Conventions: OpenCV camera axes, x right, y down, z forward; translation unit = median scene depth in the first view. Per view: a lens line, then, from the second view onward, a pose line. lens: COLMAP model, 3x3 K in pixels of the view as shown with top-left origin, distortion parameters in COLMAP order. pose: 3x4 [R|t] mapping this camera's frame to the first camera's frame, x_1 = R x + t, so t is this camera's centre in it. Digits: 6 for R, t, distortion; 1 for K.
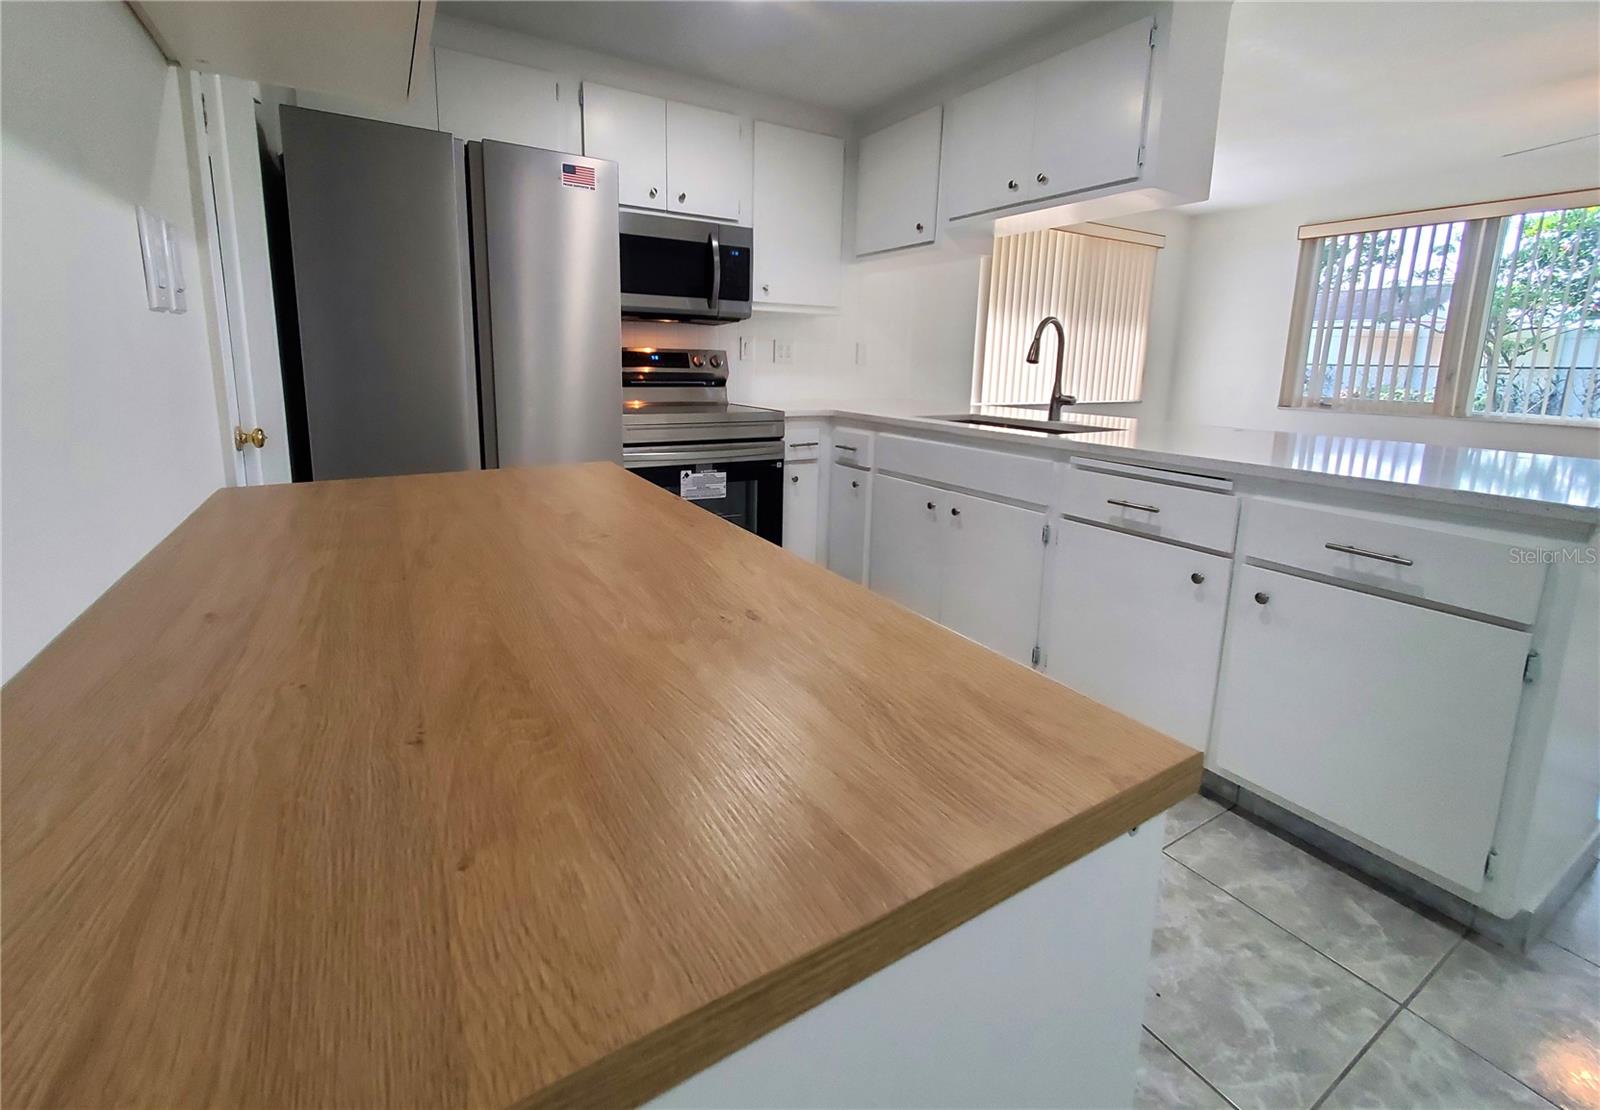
lens RADIAL K [[676.7, 0, 776.4], [0, 676.7, 477.6], [0, 0, 1]] dist [-0.002976, 0.001089]
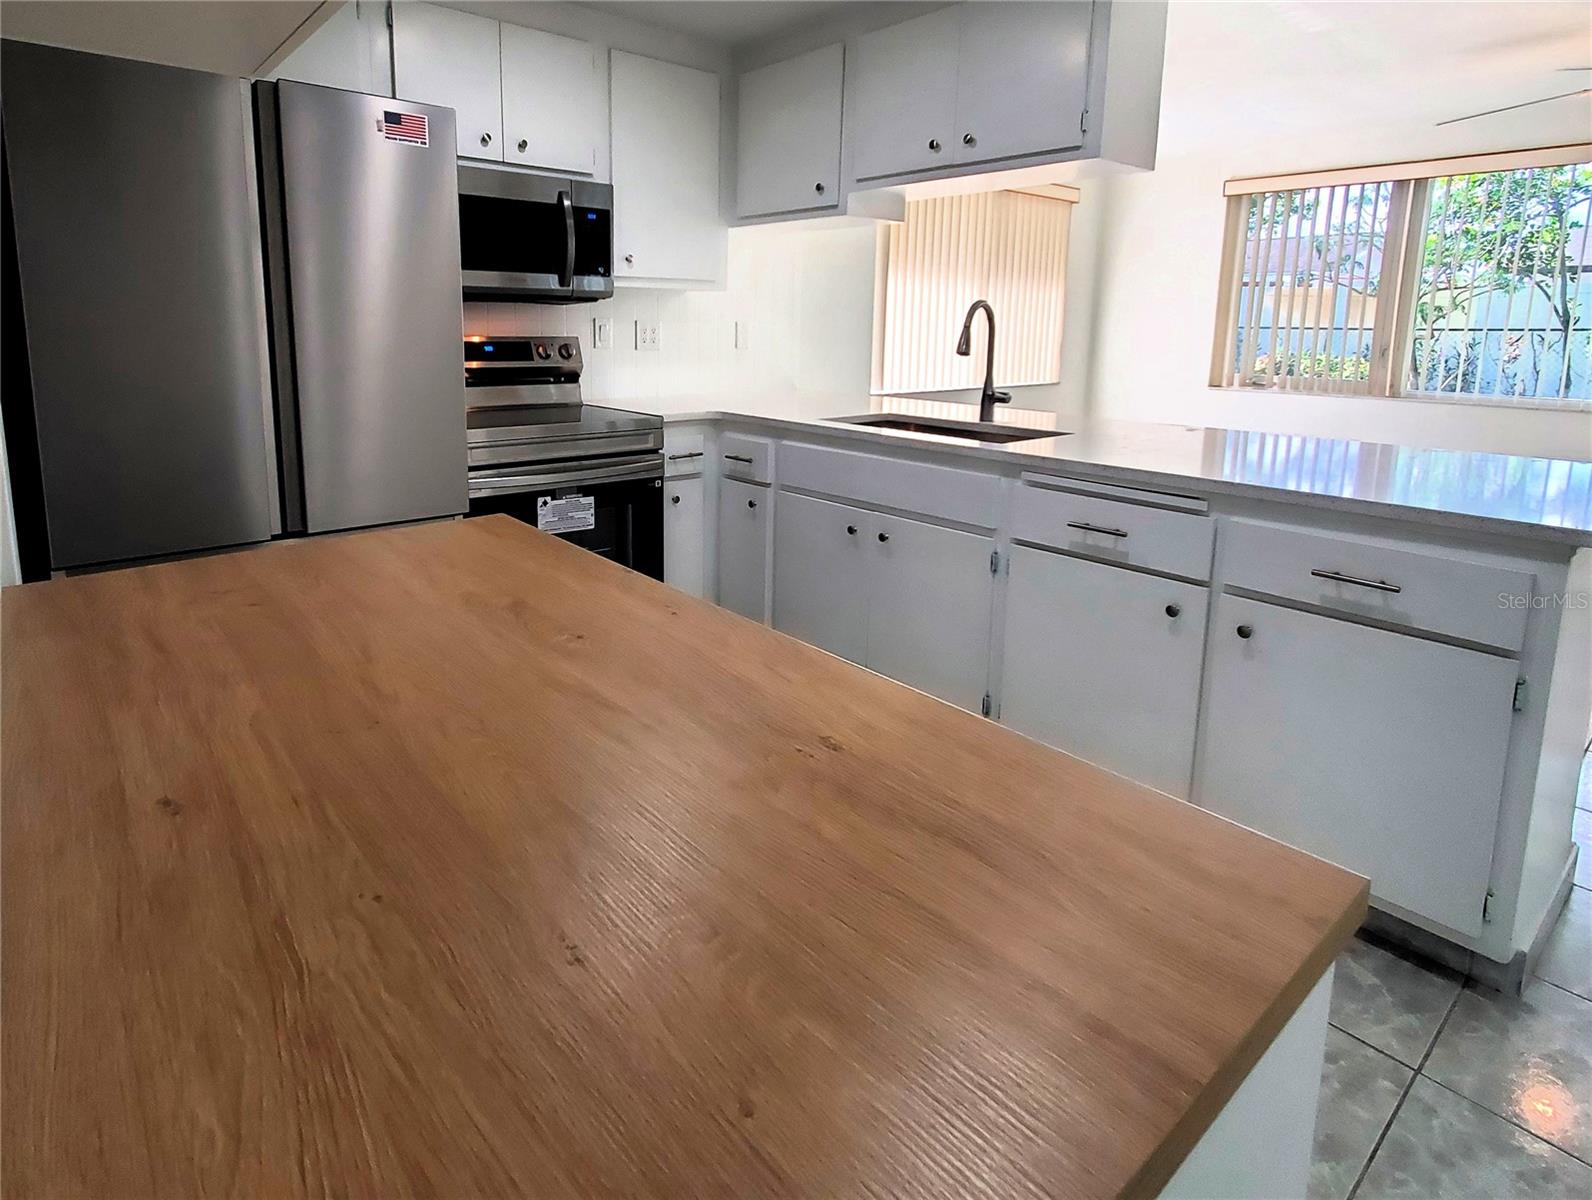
lens RADIAL K [[865.9, 0, 727.8], [0, 865.9, 463.1], [0, 0, 1]] dist [0.008060, -0.005681]
pose [[0.988152, -0.033083, 0.149872, -0.077482], [0.034510, 0.999380, -0.006931, -0.037920], [-0.149550, 0.012021, 0.988681, -0.023570]]
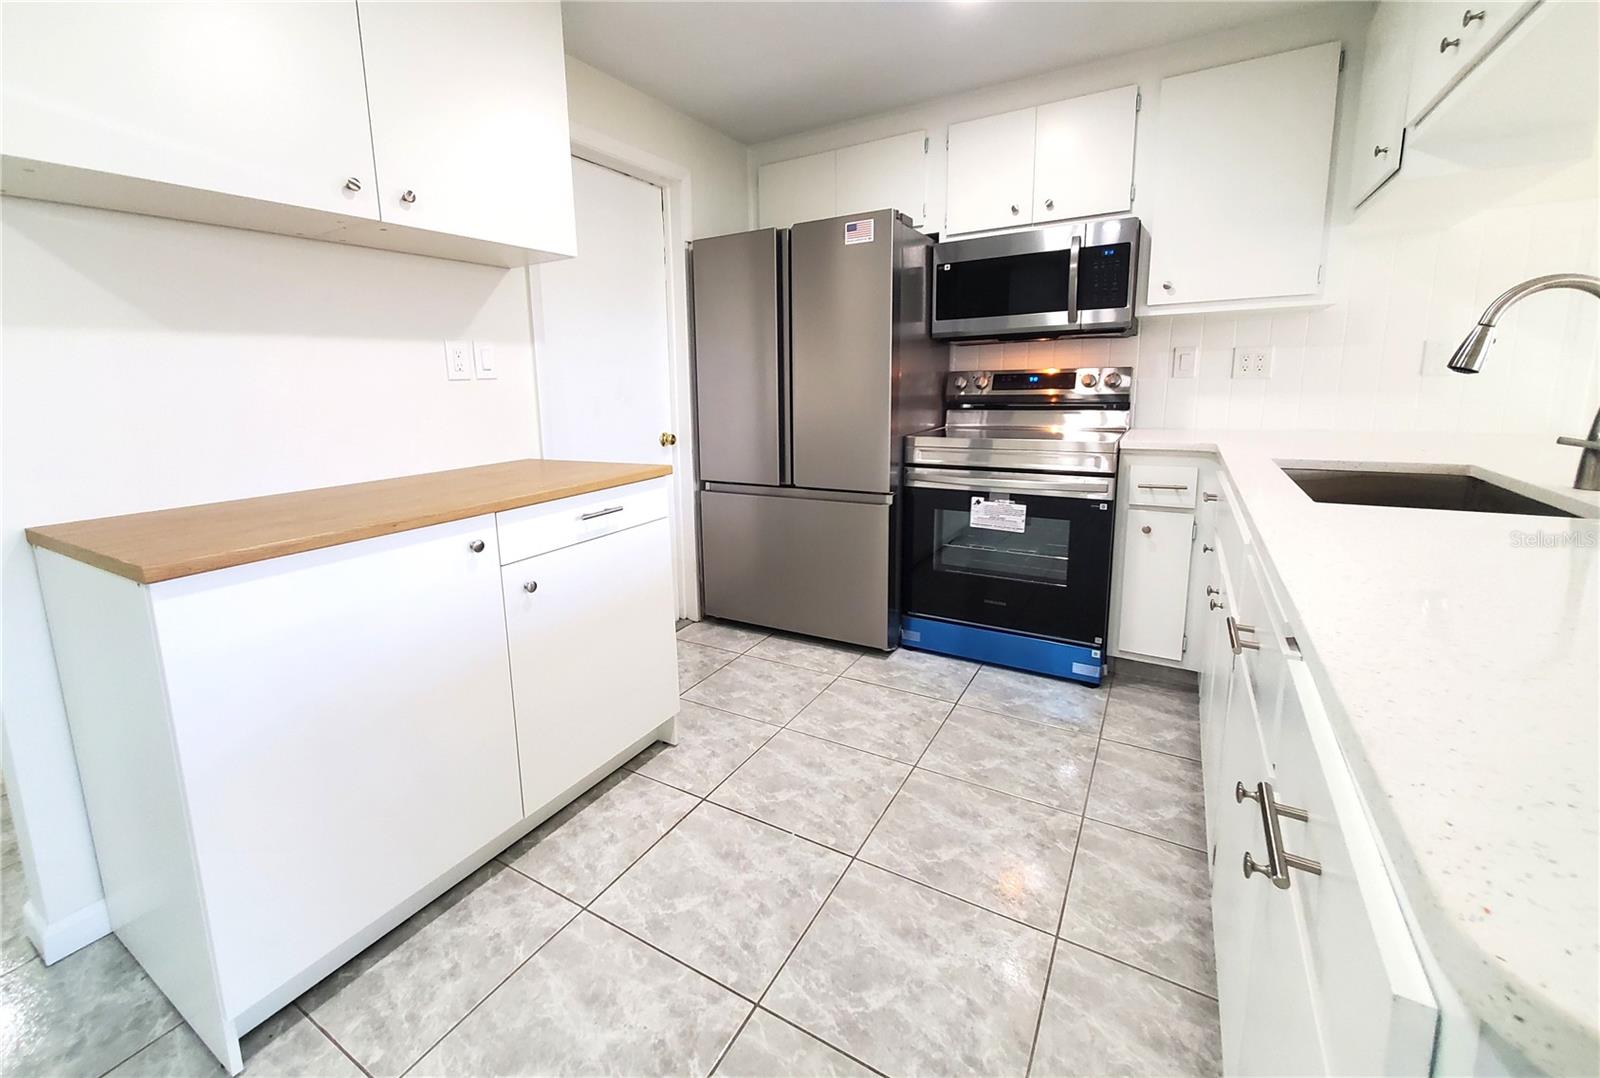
lens RADIAL K [[660.6, 0, 745.8], [0, 660.6, 493.1], [0, 0, 1]] dist [0.002388, -0.000195]
pose [[0.458423, 0.118420, -0.880810, 0.586983], [-0.118965, 0.990340, 0.071229, -0.047119], [0.880736, 0.072132, 0.468082, 0.279731]]
